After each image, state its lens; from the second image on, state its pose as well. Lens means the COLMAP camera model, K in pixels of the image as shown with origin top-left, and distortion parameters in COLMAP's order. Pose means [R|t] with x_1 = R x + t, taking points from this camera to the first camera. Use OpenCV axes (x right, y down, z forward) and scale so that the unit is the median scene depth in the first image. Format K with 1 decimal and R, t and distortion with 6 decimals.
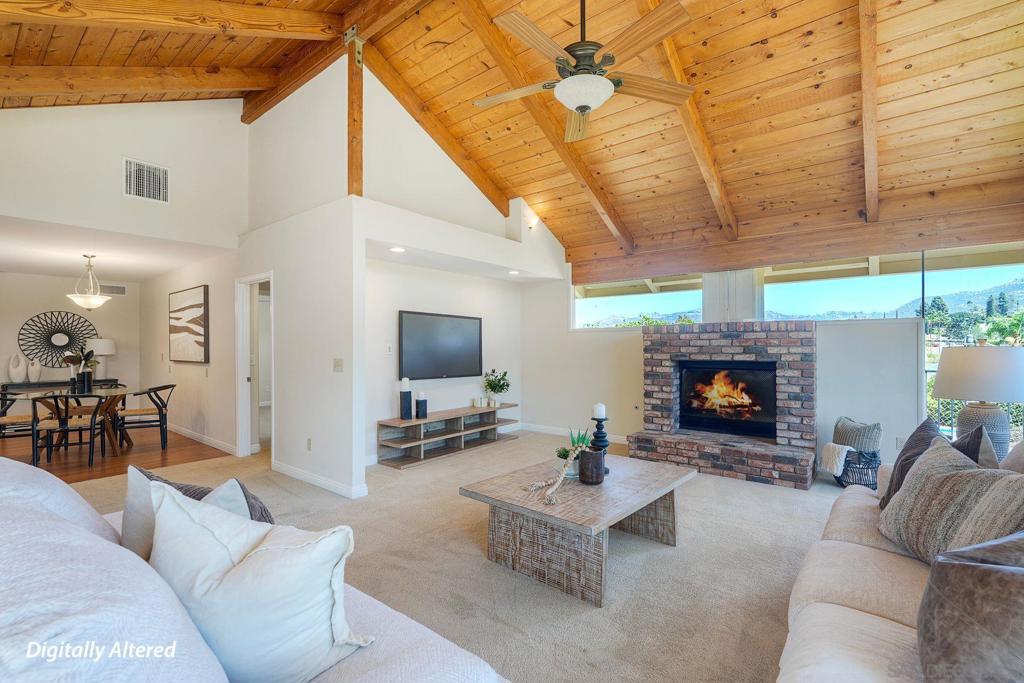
lens RADIAL K [[454.1, 0, 515.9], [0, 454.1, 344.2], [0, 0, 1]] dist [0.000399, -0.000204]
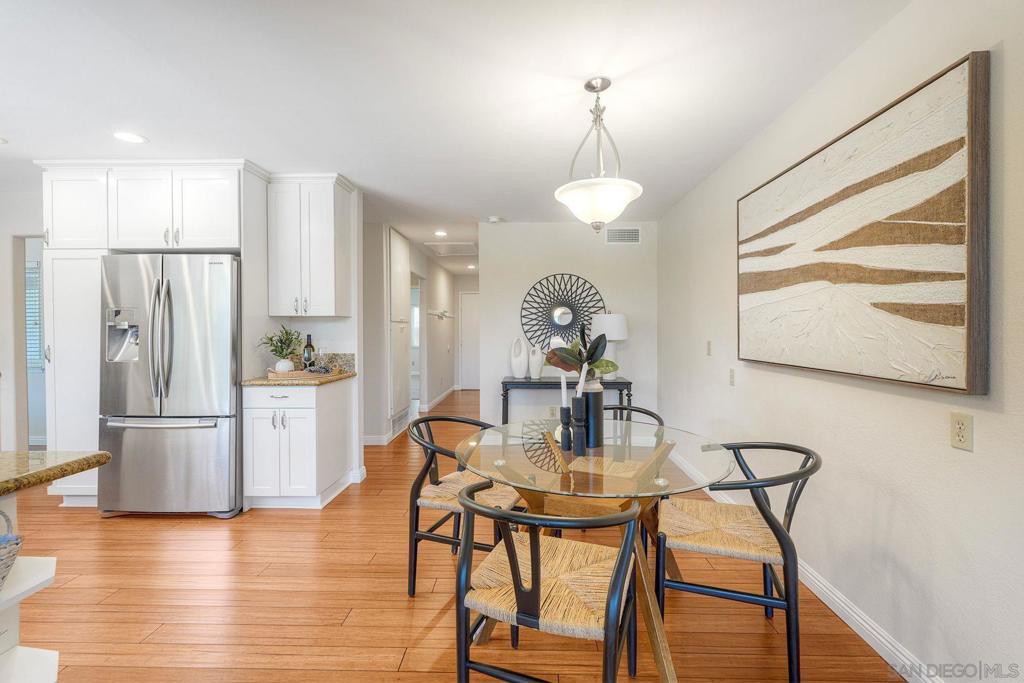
lens RADIAL K [[454.1, 0, 513.5], [0, 454.1, 332.3], [0, 0, 1]] dist [0.000399, -0.000204]
pose [[0.598136, 0.008971, -0.801345, -0.606934], [0.002162, 0.999916, 0.012808, 0.005796], [0.801392, -0.009394, 0.598066, 0.642639]]
